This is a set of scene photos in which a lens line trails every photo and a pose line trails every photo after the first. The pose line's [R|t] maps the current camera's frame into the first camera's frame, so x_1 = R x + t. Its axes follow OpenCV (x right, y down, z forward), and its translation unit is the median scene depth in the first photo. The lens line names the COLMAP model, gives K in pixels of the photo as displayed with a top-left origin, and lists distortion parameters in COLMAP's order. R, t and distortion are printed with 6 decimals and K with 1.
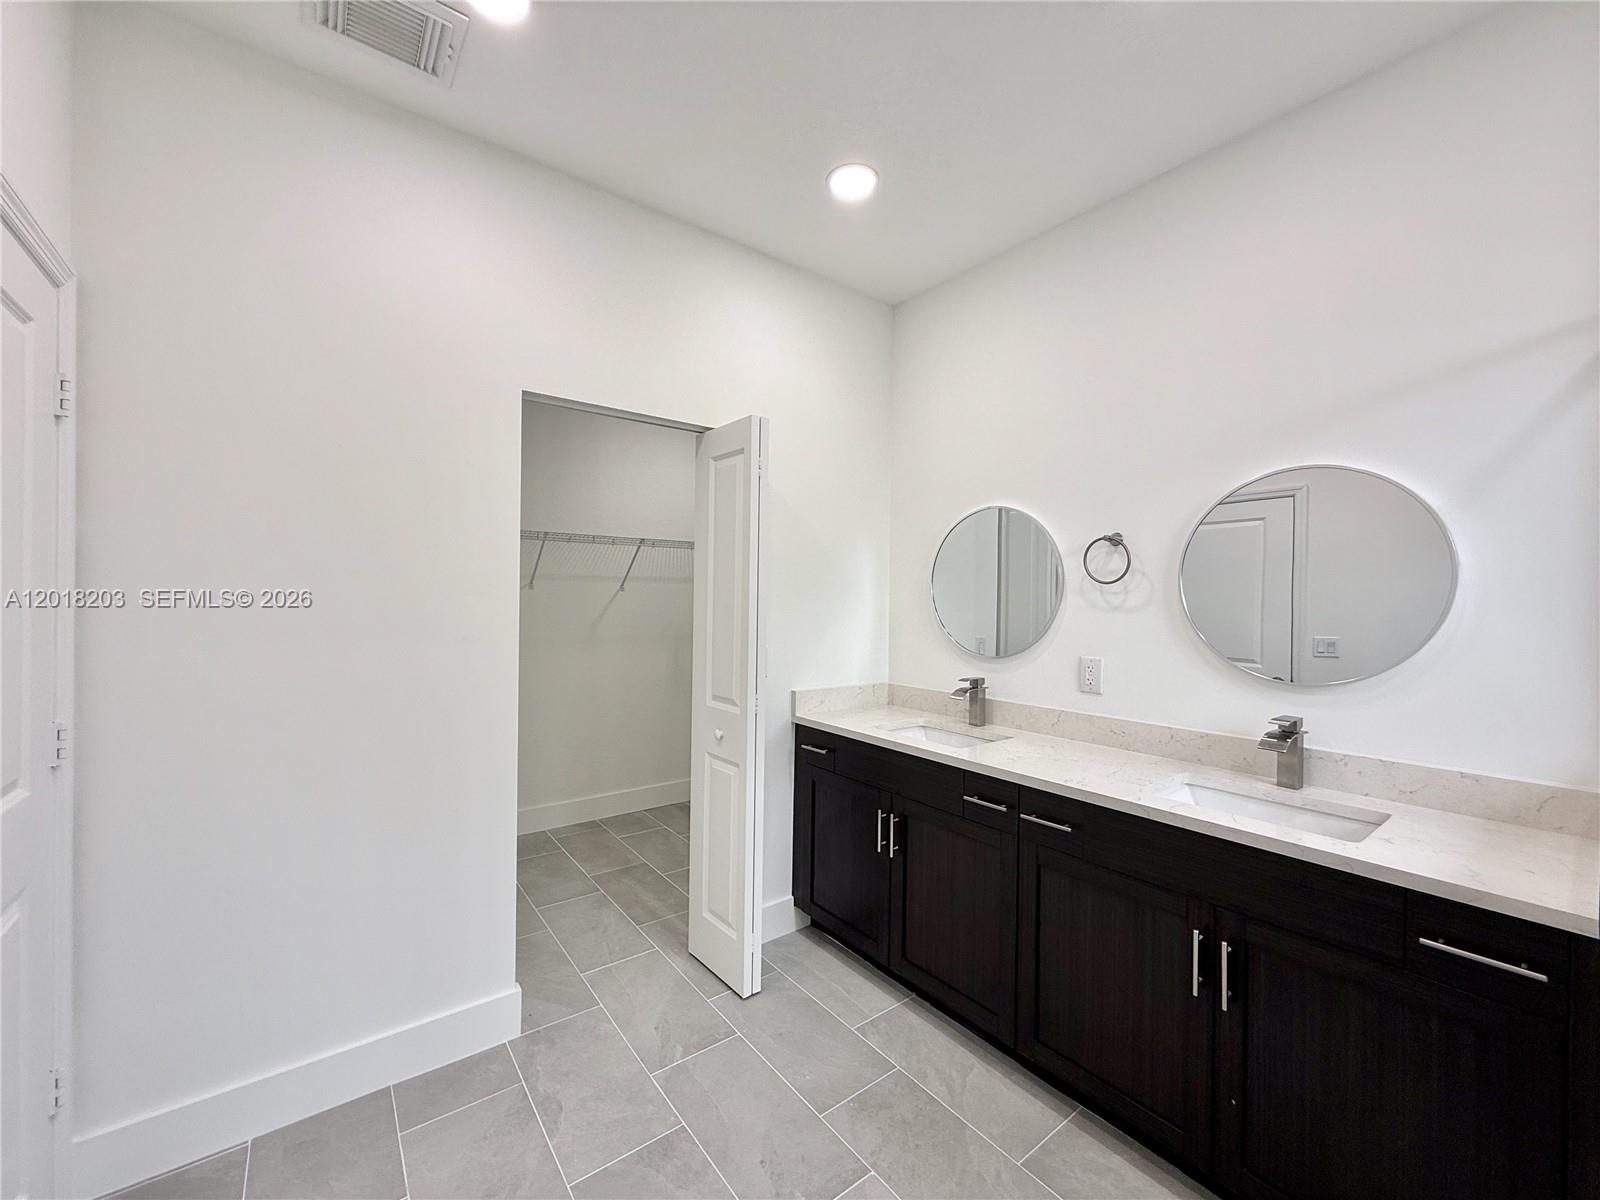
lens RADIAL K [[638.0, 0, 793.7], [0, 638.0, 599.2], [0, 0, 1]] dist [0.000024, -0.000045]
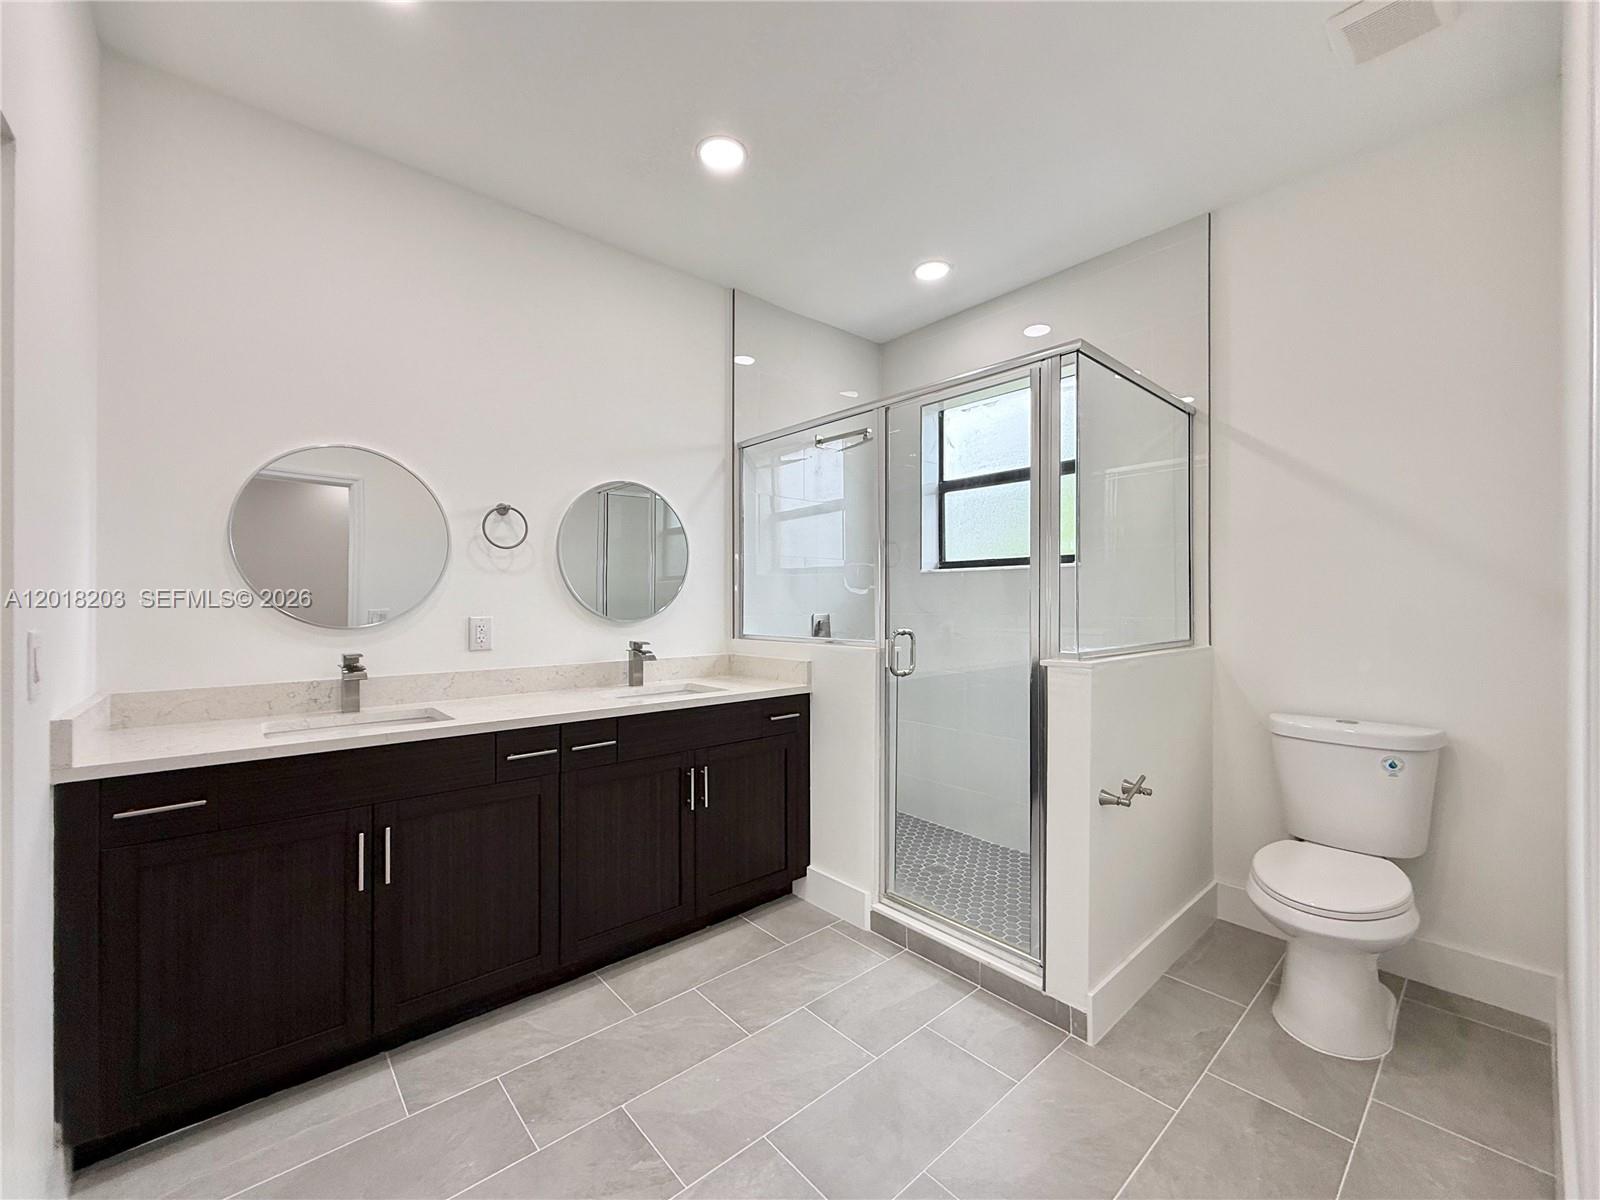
lens RADIAL K [[638.0, 0, 796.2], [0, 638.0, 594.0], [0, 0, 1]] dist [0.000024, -0.000045]
pose [[-0.062940, 0.004369, 0.998008, -0.778946], [0.004103, 0.999983, -0.004119, 0.073718], [-0.998009, 0.003835, -0.062957, 0.669087]]
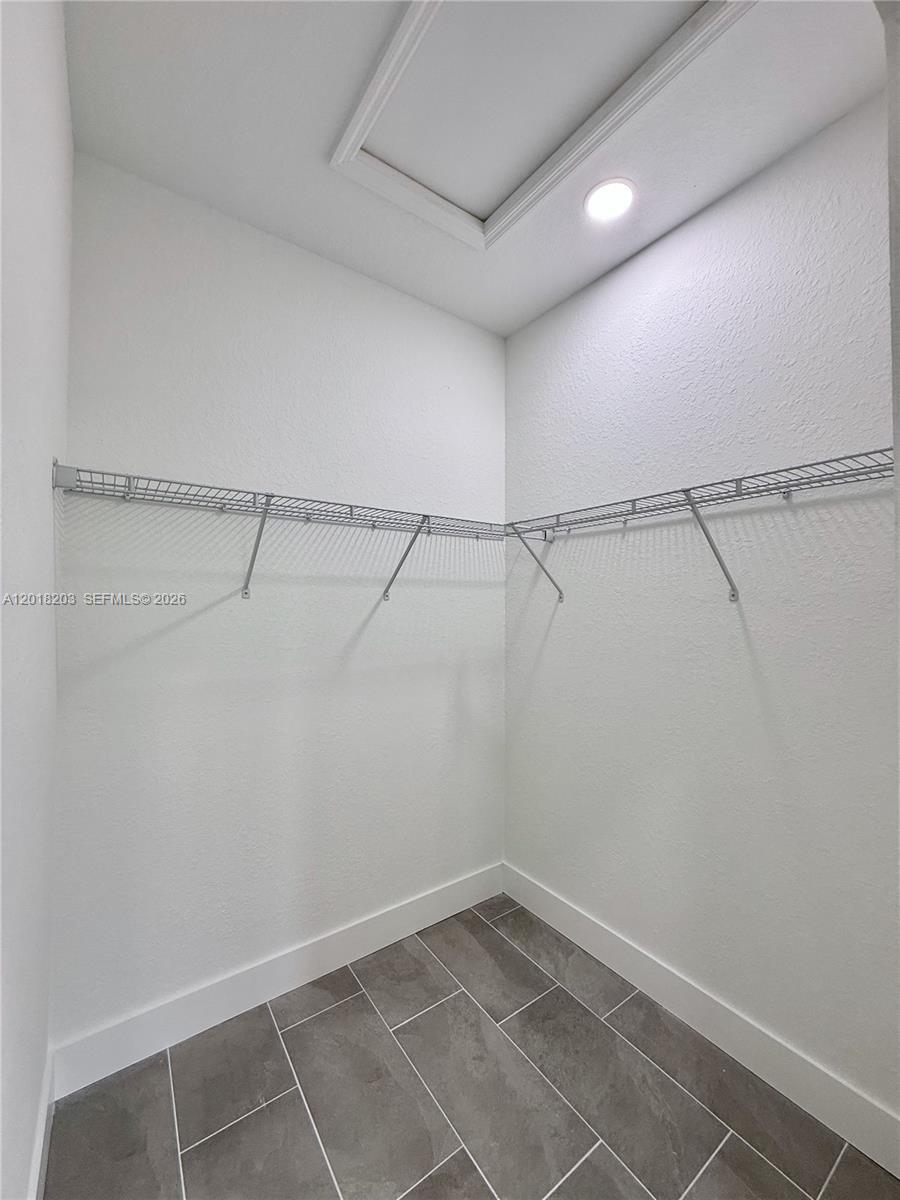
lens RADIAL K [[478.5, 0, 445.4], [0, 478.5, 602.4], [0, 0, 1]] dist [0.000024, -0.000045]
pose [[0.999384, 0.001944, -0.035053, -0.023562], [-0.002037, 0.999994, -0.002631, -0.001188], [0.035047, 0.002701, 0.999382, 0.063135]]
